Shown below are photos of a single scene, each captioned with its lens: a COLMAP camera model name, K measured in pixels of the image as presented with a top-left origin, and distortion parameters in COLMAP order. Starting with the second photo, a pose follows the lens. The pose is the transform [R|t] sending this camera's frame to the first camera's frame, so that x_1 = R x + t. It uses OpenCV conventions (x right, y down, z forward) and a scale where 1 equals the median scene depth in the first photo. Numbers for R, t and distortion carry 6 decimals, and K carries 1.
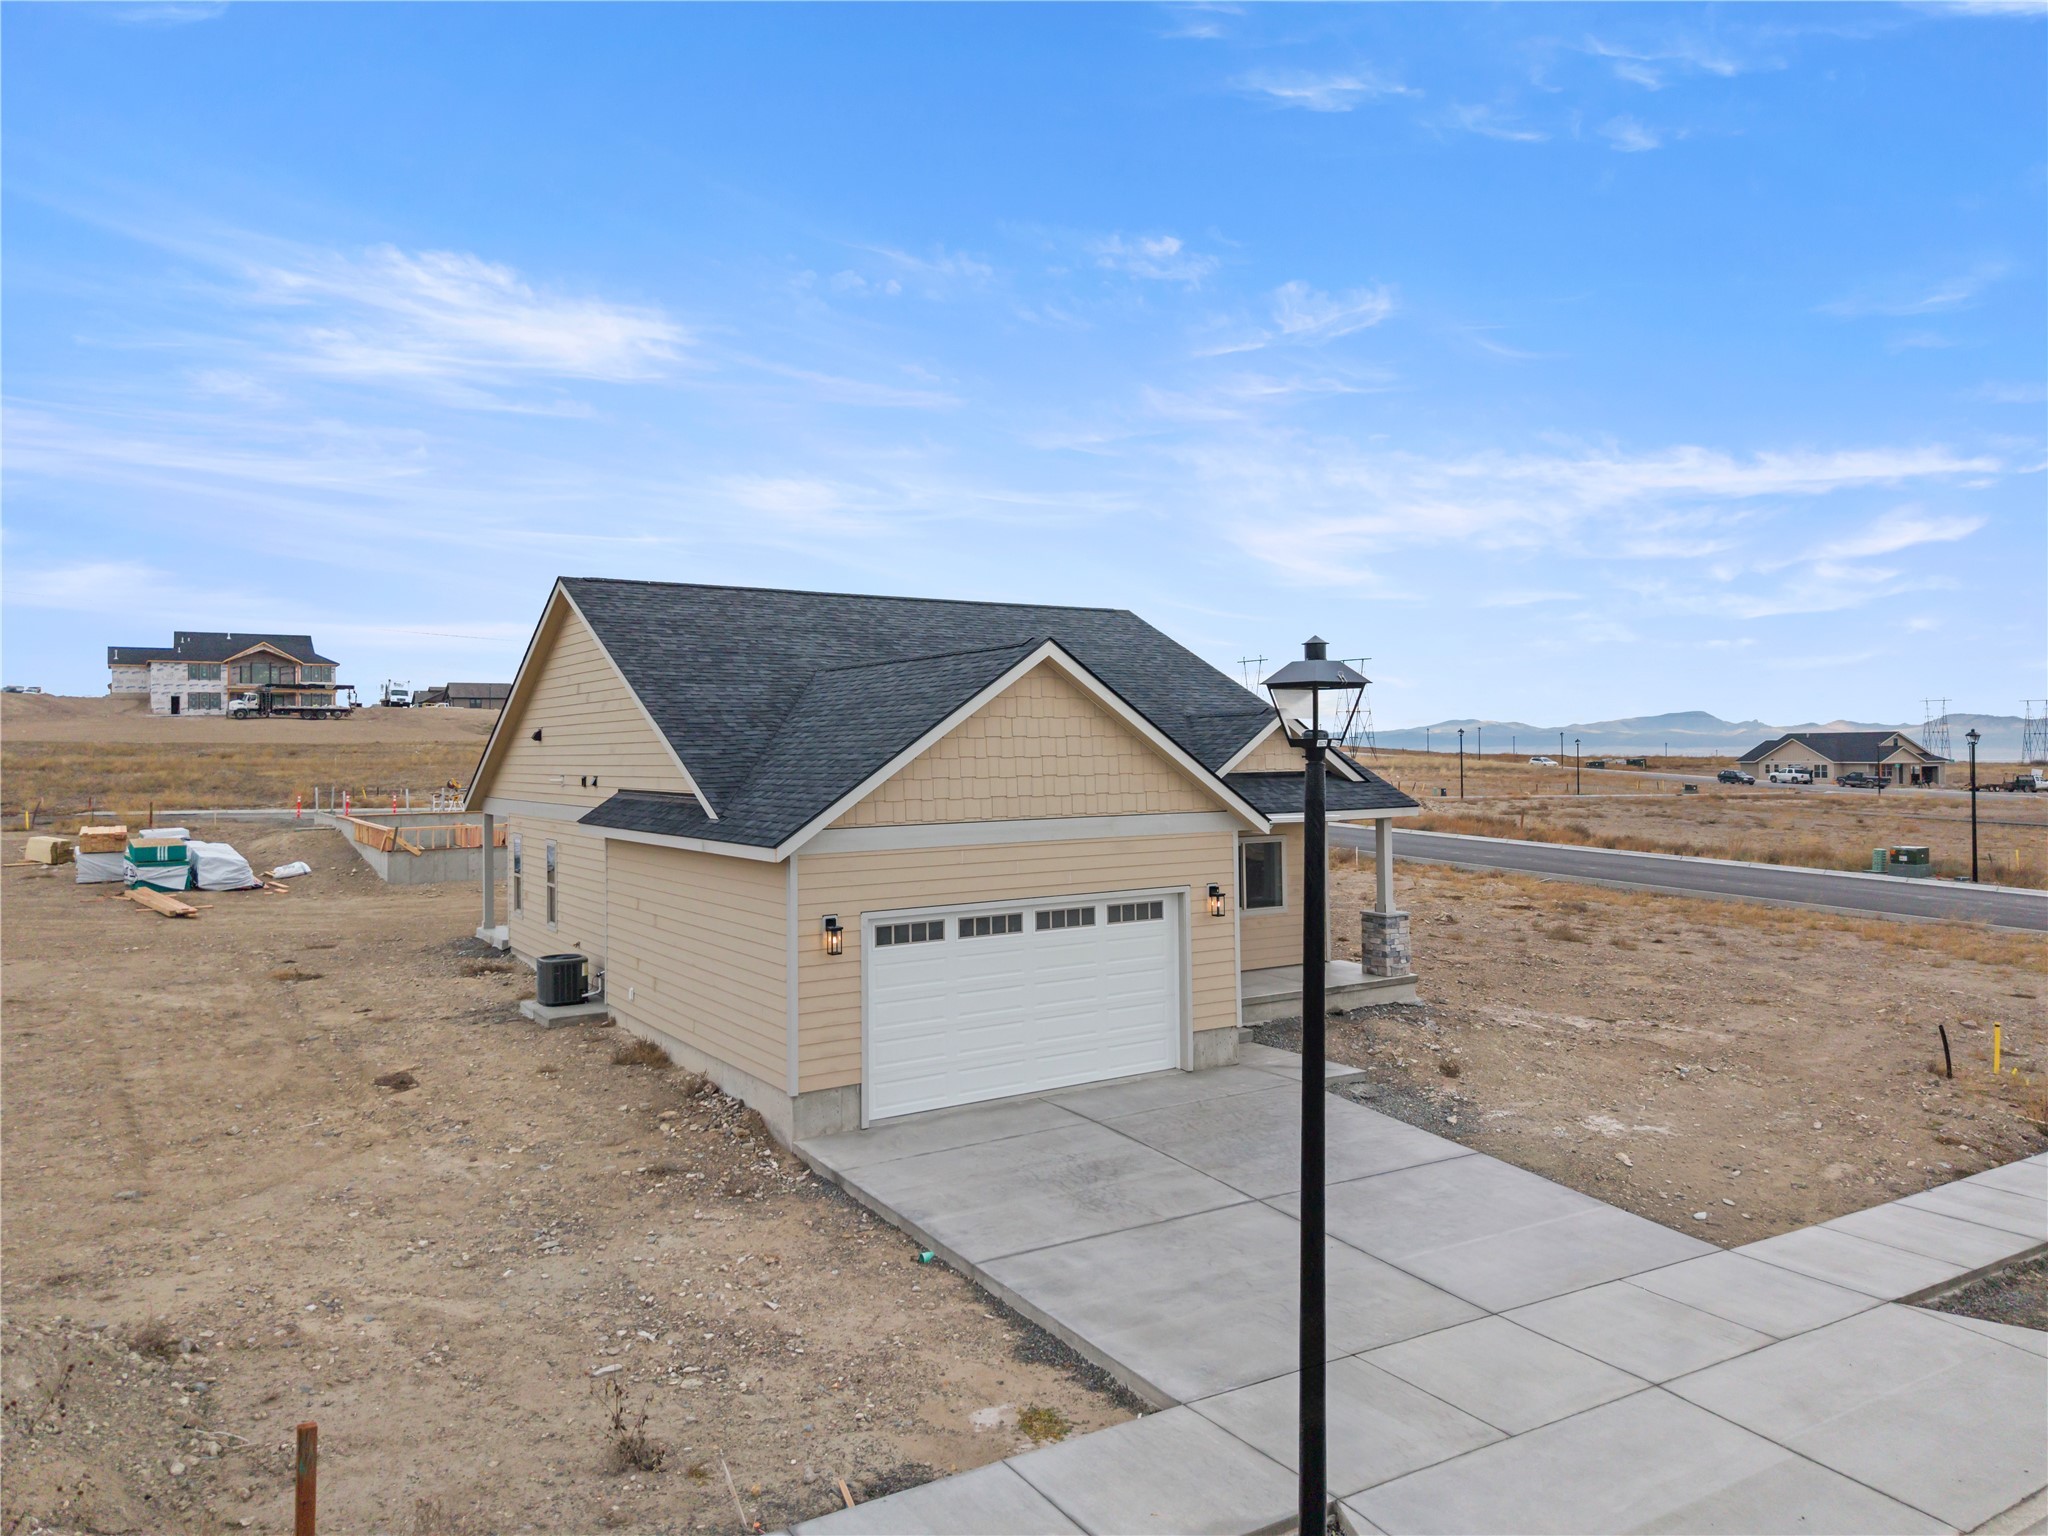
lens RADIAL K [[1407.4, 0, 1020.5], [0, 1407.4, 709.4], [0, 0, 1]] dist [0.005339, -0.000762]
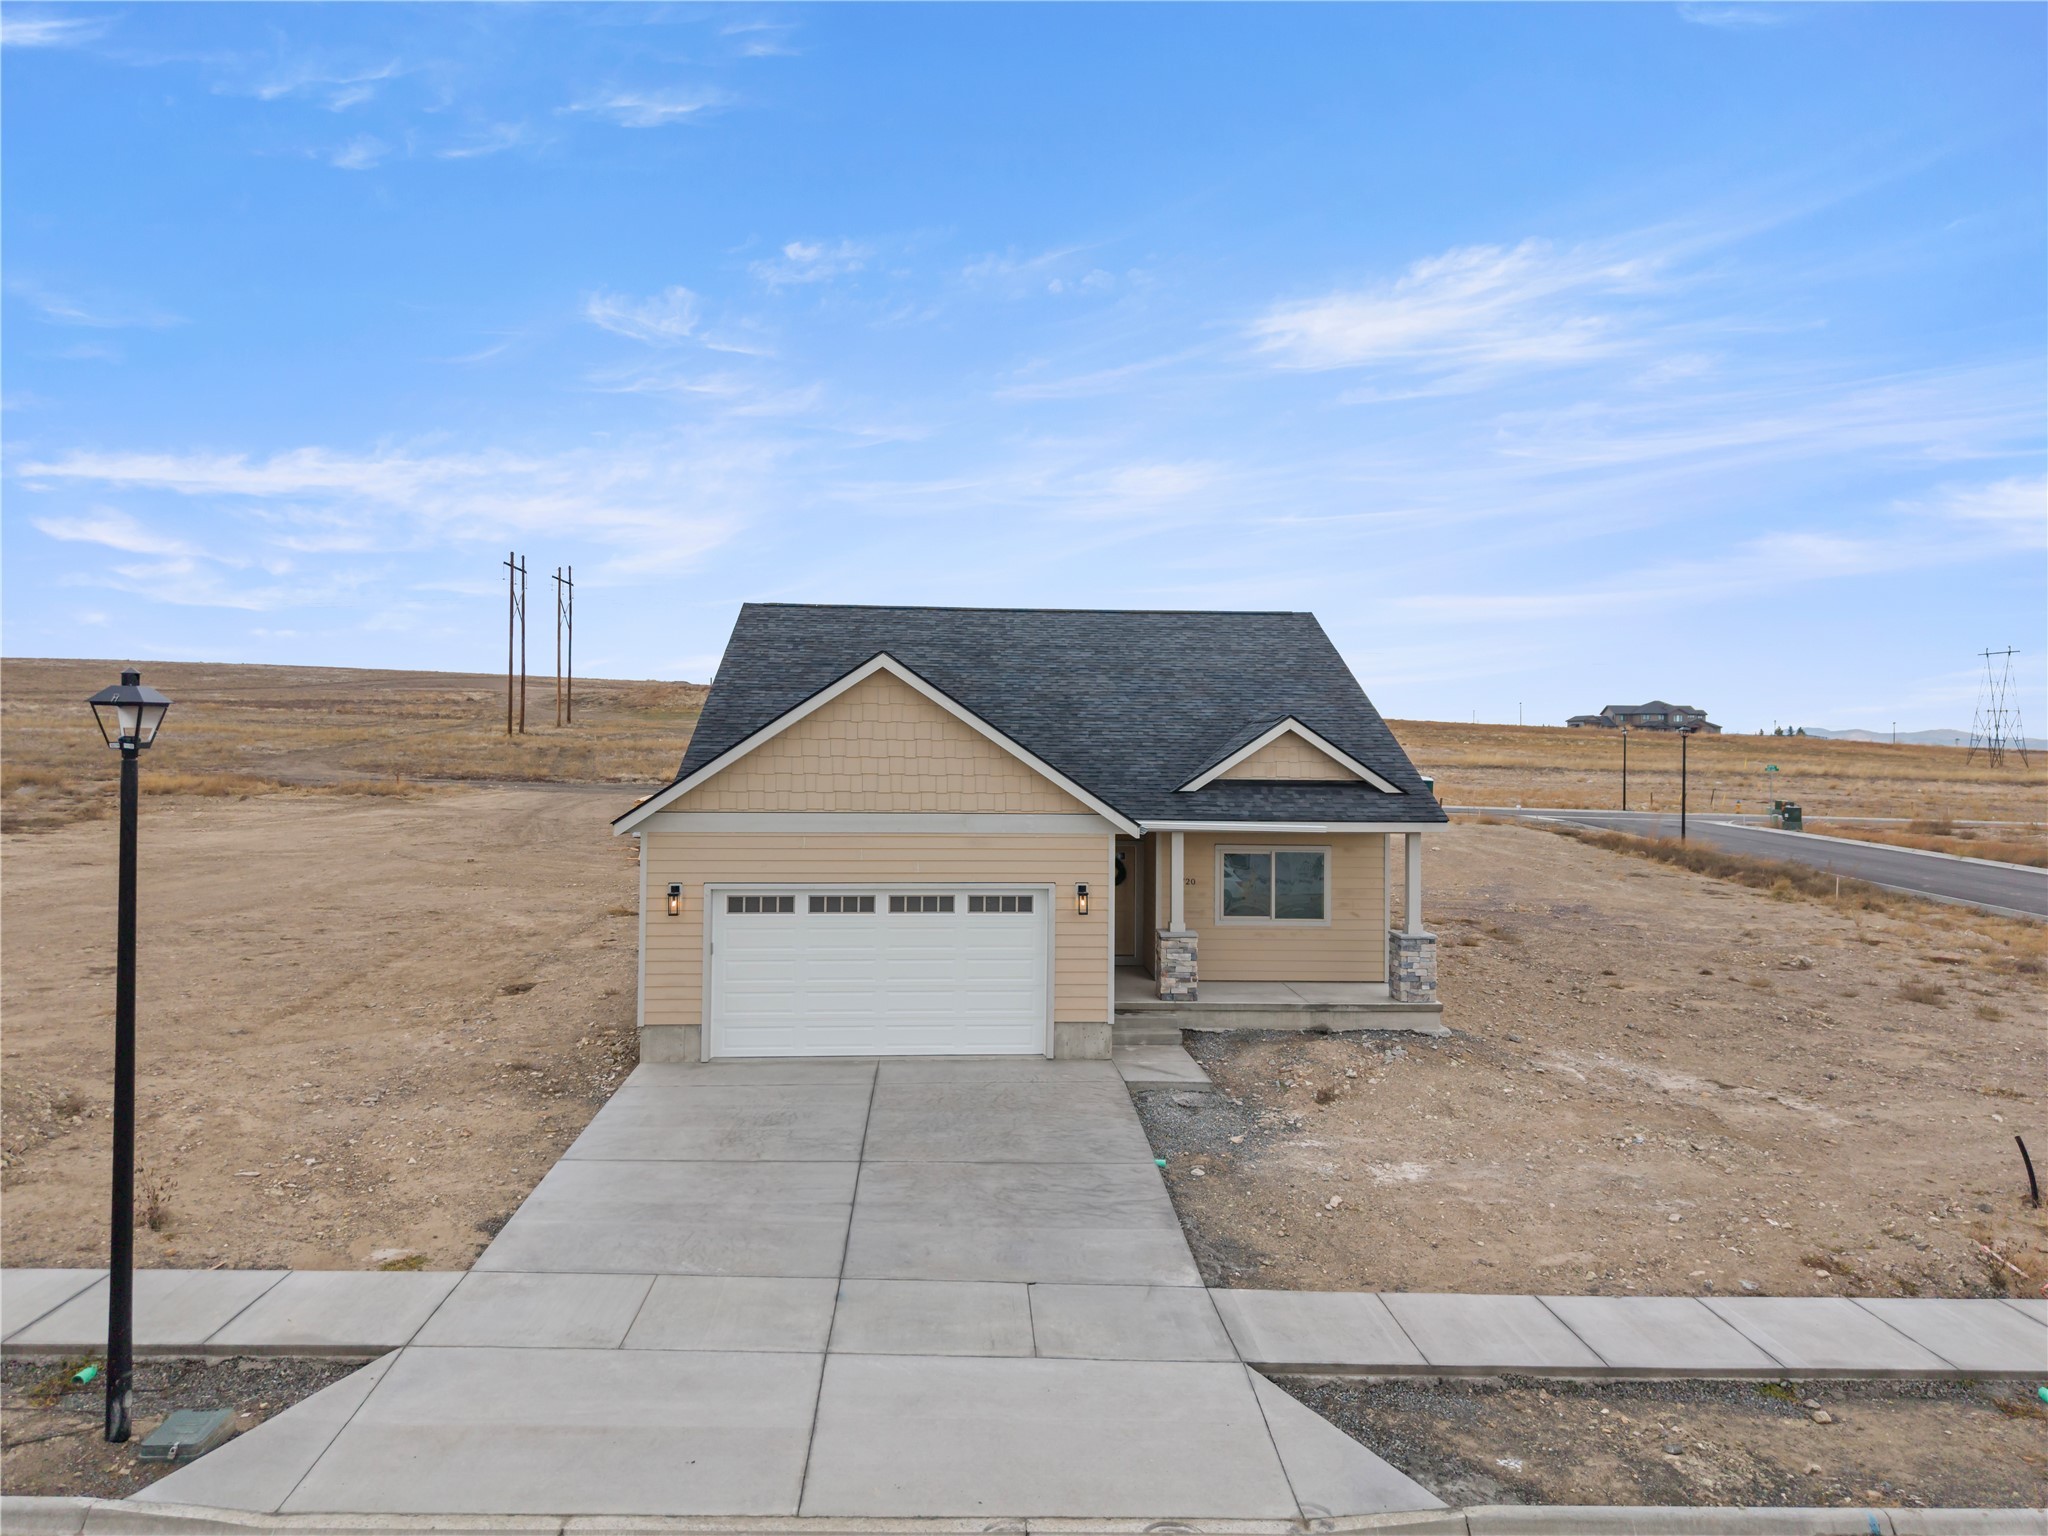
lens RADIAL K [[1389.9, 0, 1022.9], [0, 1389.9, 726.5], [0, 0, 1]] dist [0.036615, -0.035550]
pose [[0.869118, 0.012368, -0.494450, 0.621401], [-0.004852, 0.999852, 0.016482, -0.009382], [0.494580, -0.011925, 0.869050, 0.086556]]
